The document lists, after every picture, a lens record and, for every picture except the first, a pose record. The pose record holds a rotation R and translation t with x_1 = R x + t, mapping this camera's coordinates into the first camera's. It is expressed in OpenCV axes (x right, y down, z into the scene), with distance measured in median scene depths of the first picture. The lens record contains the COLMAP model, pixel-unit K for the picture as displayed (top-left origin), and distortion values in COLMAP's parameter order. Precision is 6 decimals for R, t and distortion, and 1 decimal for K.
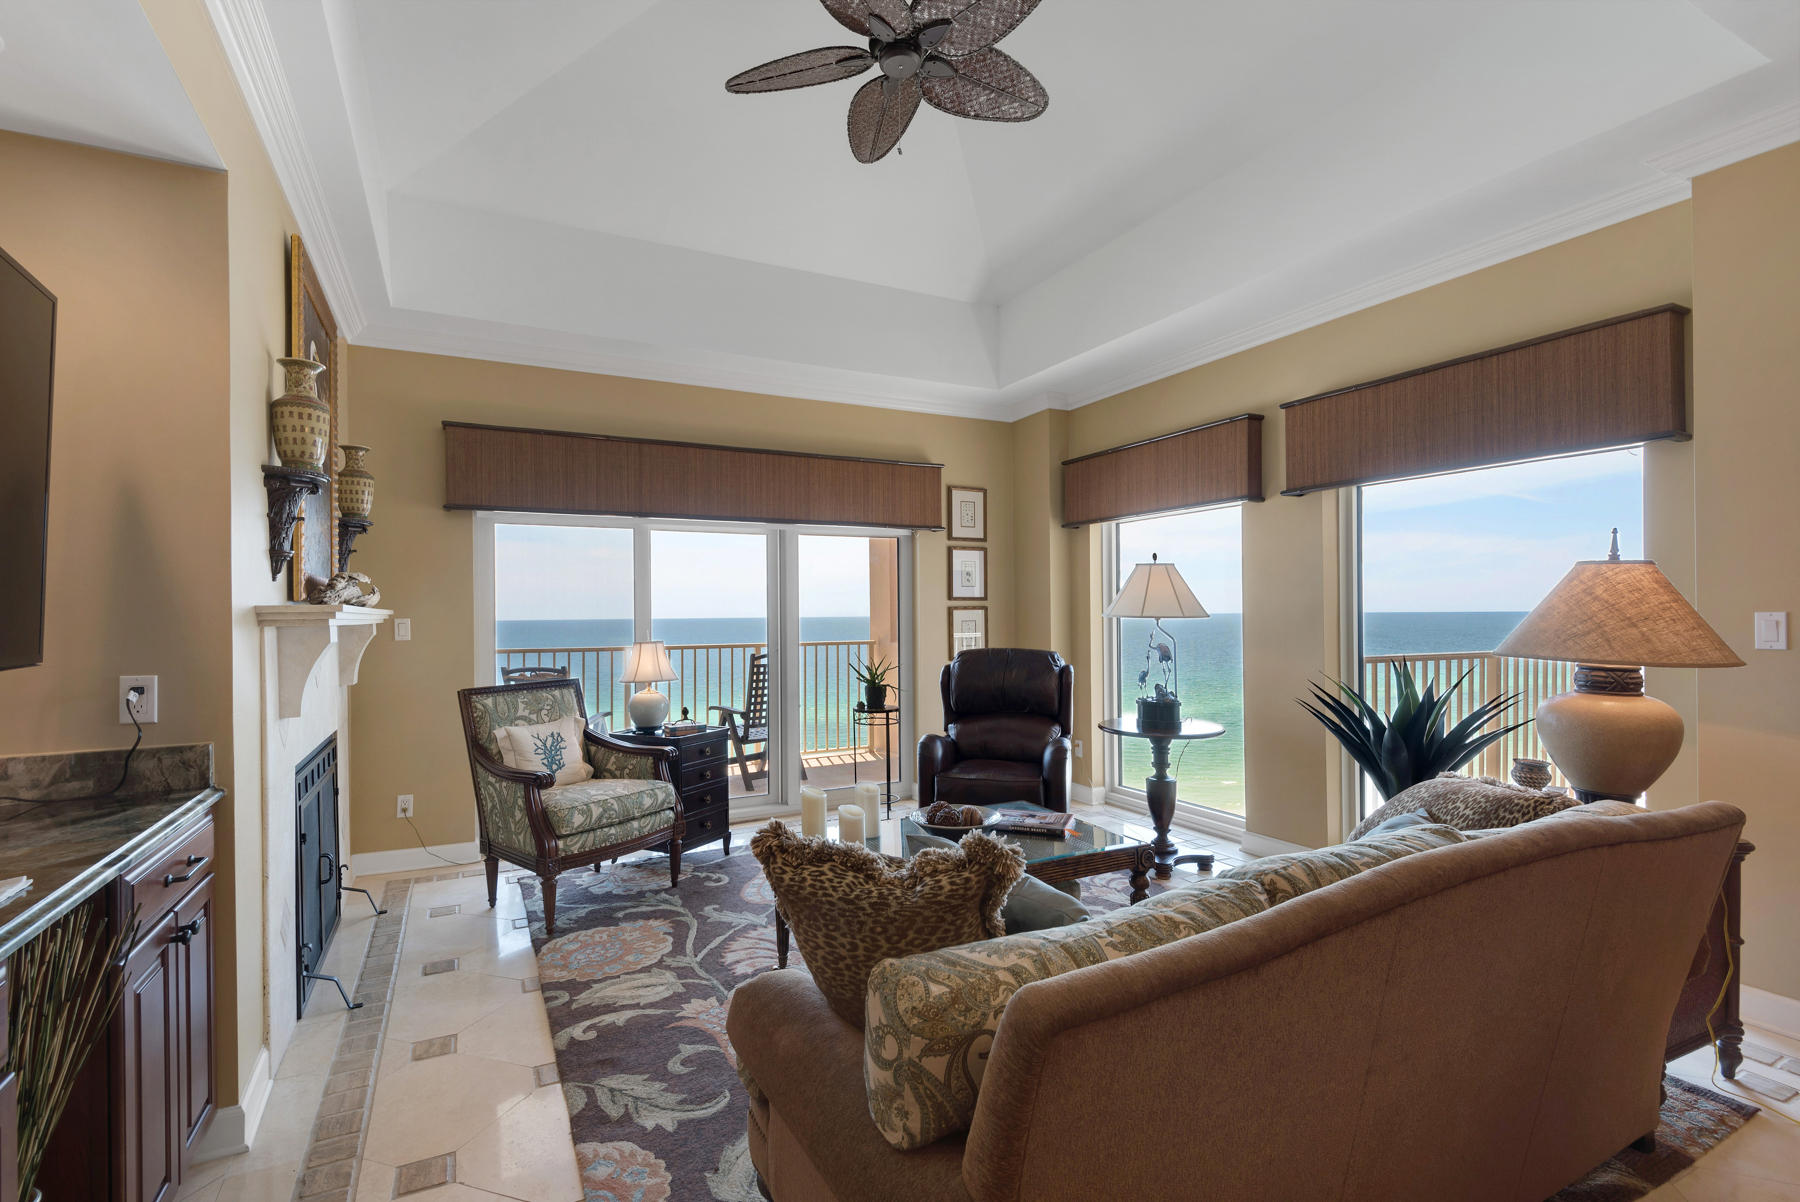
lens RADIAL K [[829.2, 0, 874.2], [0, 829.2, 613.9], [0, 0, 1]] dist [0.042204, -0.030825]
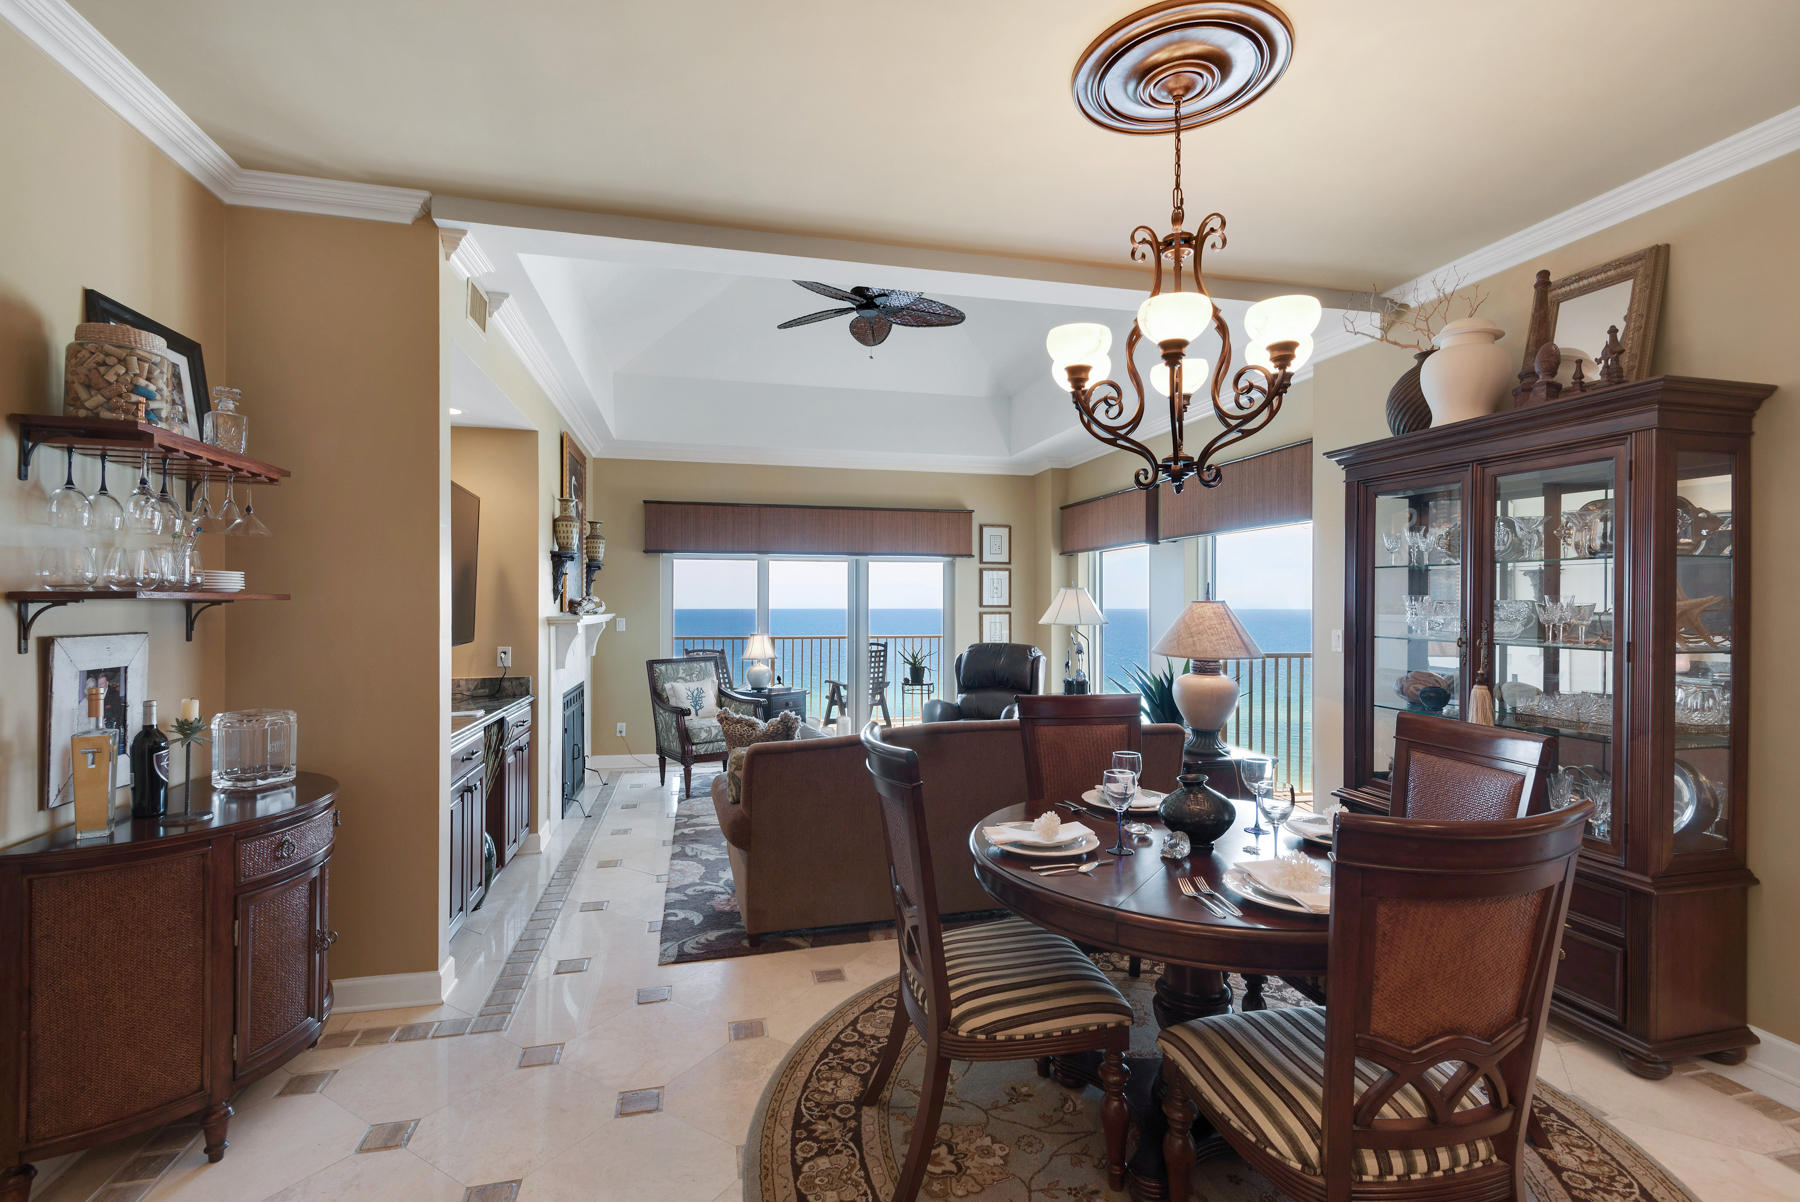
lens RADIAL K [[819.3, 0, 900.0], [0, 819.3, 601.0], [0, 0, 1]] dist [0.030280, -0.029939]
pose [[0.975693, 0.009492, -0.218937, 0.364650], [-0.010416, 0.999941, -0.003066, -0.030733], [0.218895, 0.005272, 0.975734, -0.515975]]
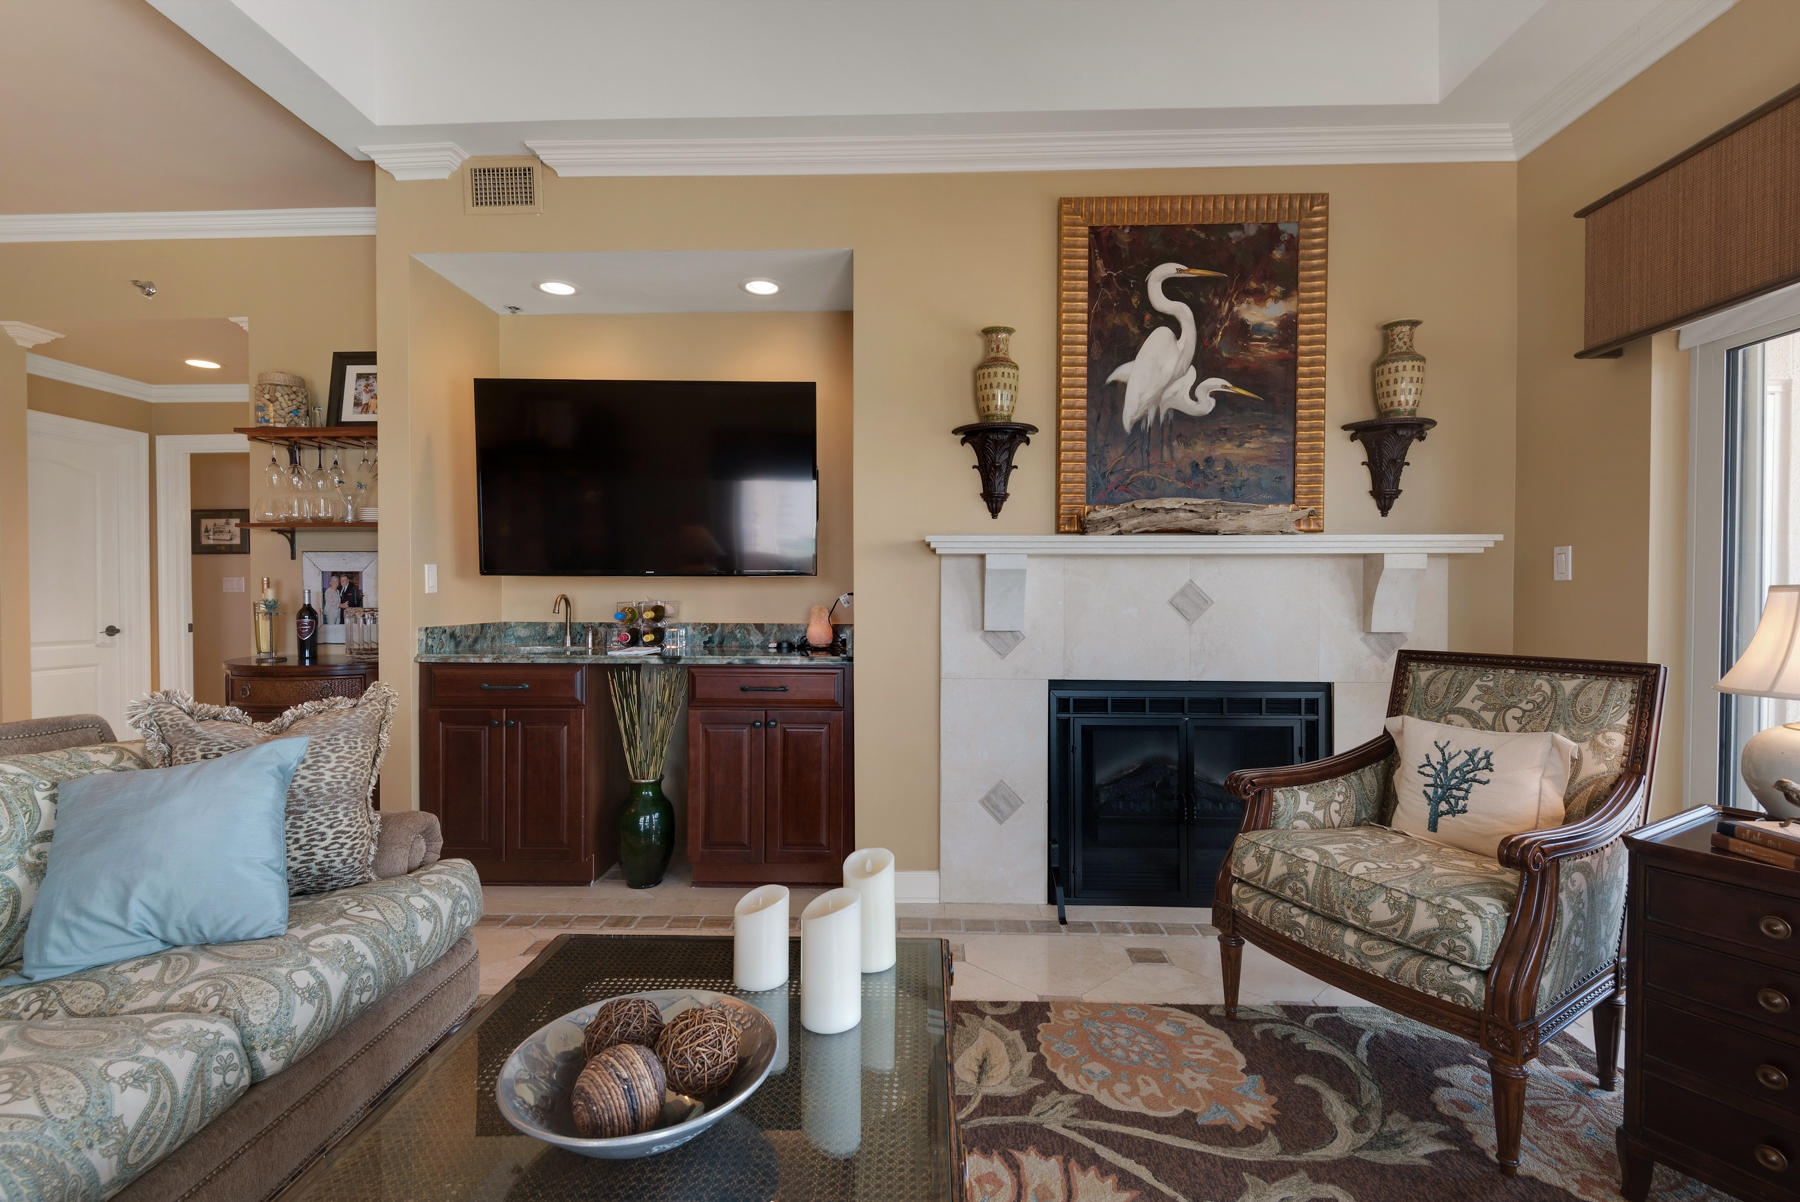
lens RADIAL K [[817.7, 0, 896.2], [0, 817.7, 602.6], [0, 0, 1]] dist [0.028870, -0.019141]
pose [[-0.474462, 0.023789, -0.879955, 0.249222], [0.003151, 0.999674, 0.025327, 0.032952], [0.880270, 0.009244, -0.474382, 0.896596]]
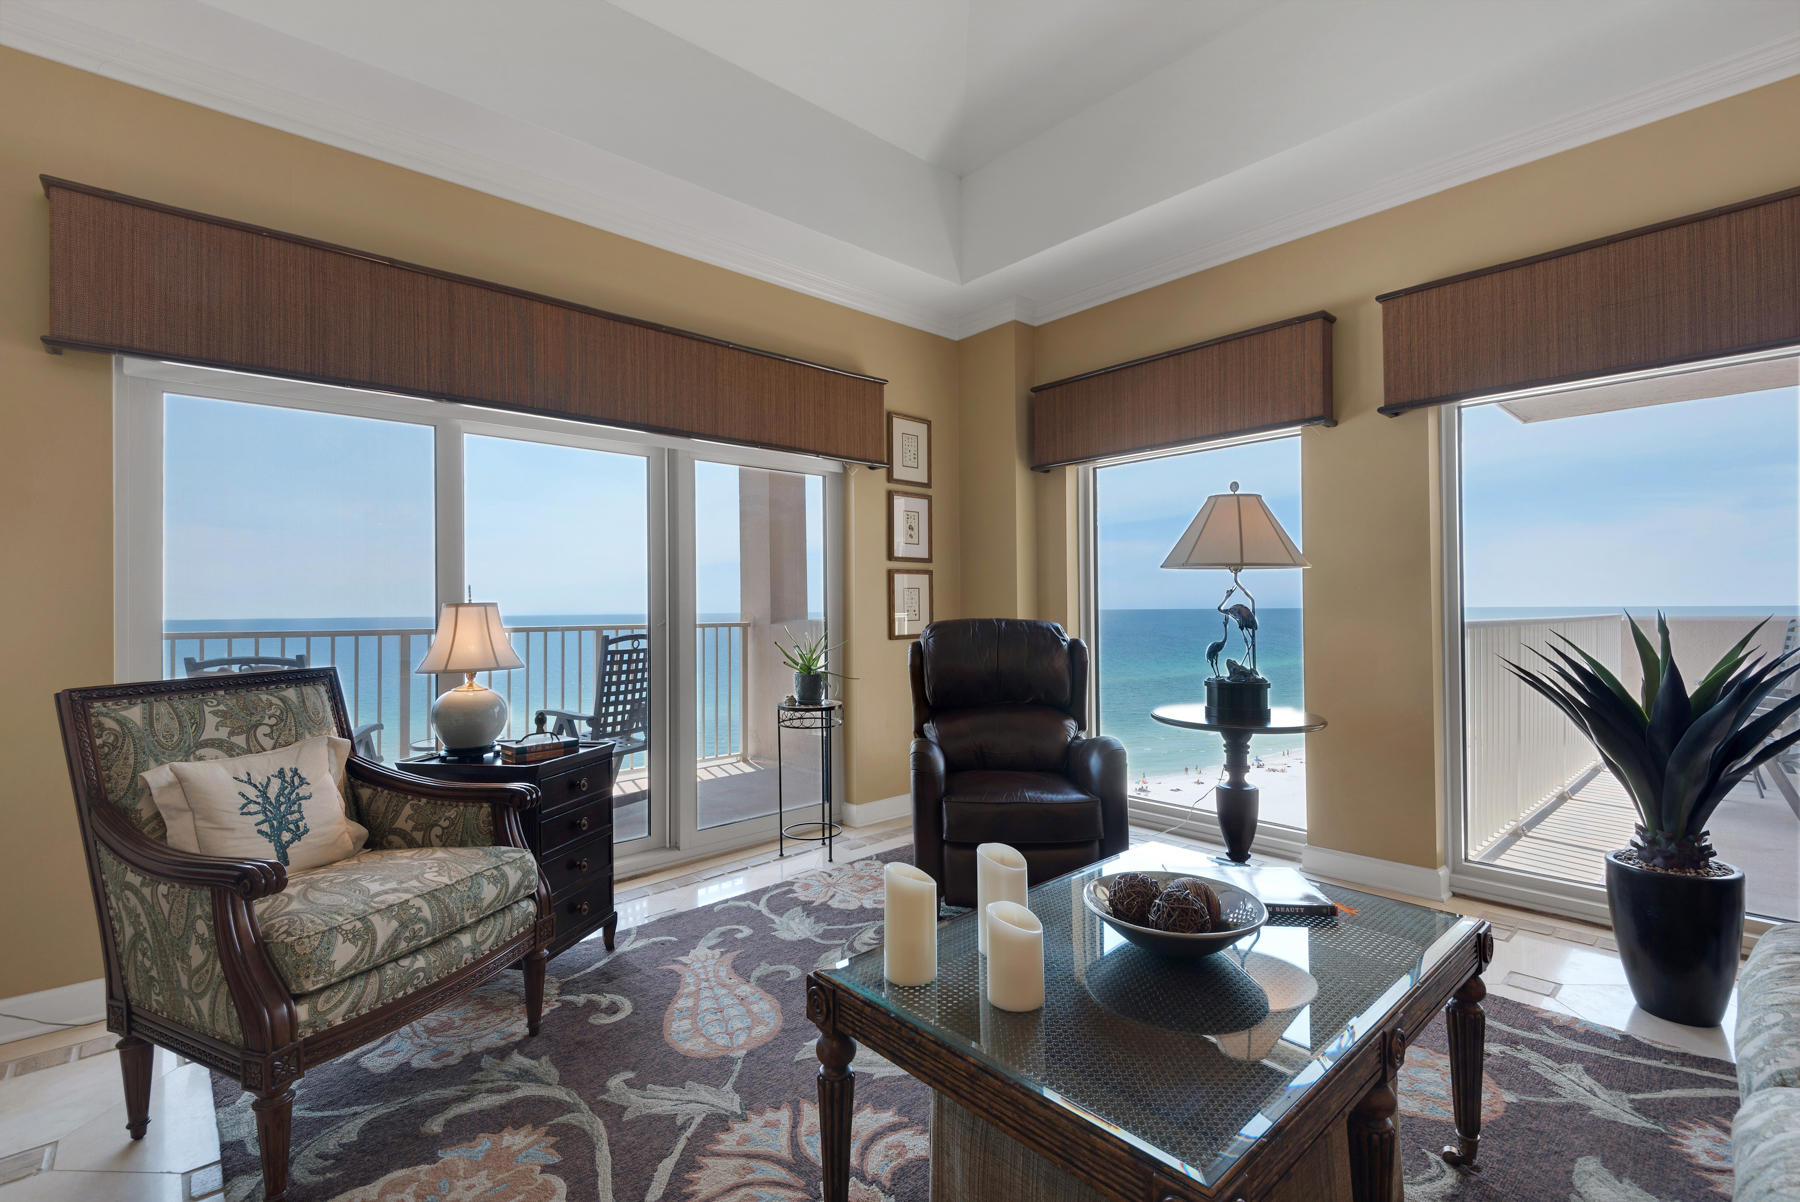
lens RADIAL K [[817.7, 0, 896.2], [0, 817.7, 602.6], [0, 0, 1]] dist [0.028870, -0.019141]
pose [[0.962741, 0.002784, 0.270411, -0.151350], [0.000032, 0.999946, -0.010411, 0.042314], [-0.270426, 0.010032, 0.962689, 0.386975]]
